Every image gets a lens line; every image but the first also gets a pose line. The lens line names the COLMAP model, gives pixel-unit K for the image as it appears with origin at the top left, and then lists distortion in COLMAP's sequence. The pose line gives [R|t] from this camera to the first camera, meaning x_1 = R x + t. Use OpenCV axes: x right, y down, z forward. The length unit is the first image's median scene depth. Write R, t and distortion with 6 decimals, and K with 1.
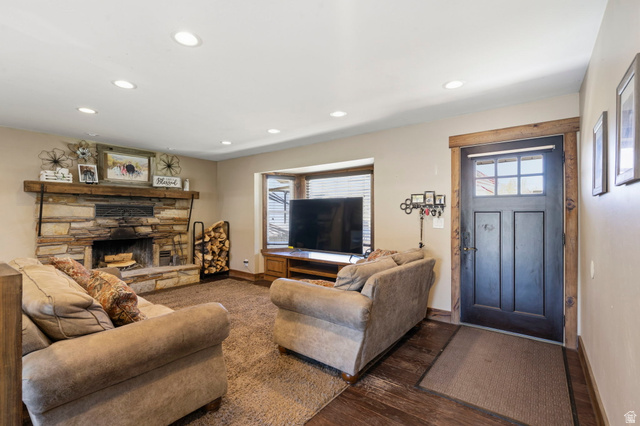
lens RADIAL K [[293.4, 0, 315.4], [0, 293.4, 211.8], [0, 0, 1]] dist [-0.001259, 0.000606]
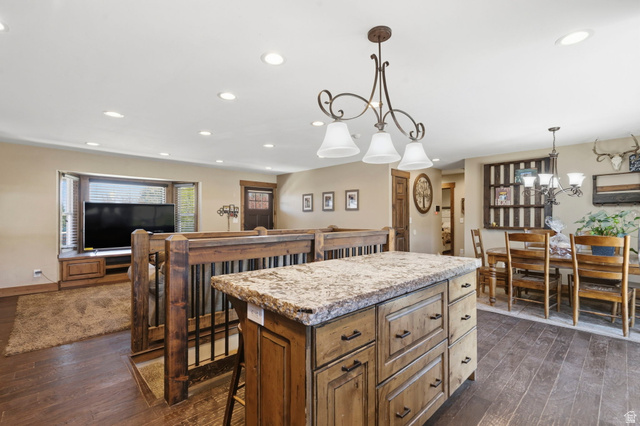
lens RADIAL K [[293.4, 0, 318.0], [0, 293.4, 215.5], [0, 0, 1]] dist [-0.001259, 0.000606]
pose [[0.140347, 0.002281, 0.990100, -1.487631], [-0.006844, 0.999976, -0.001333, 0.003840], [-0.990079, -0.006590, 0.140360, 0.123005]]
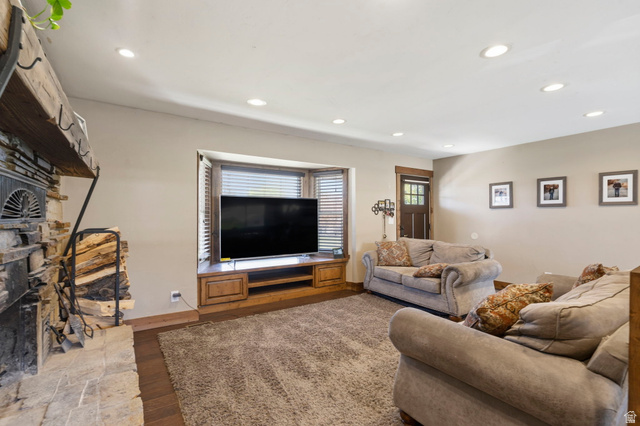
lens RADIAL K [[293.4, 0, 317.7], [0, 293.4, 214.2], [0, 0, 1]] dist [-0.001259, 0.000606]
pose [[0.315496, 0.006026, 0.948908, -1.092929], [-0.006669, 0.999969, -0.004133, 0.013000], [-0.948903, -0.005025, 0.315526, 0.840610]]
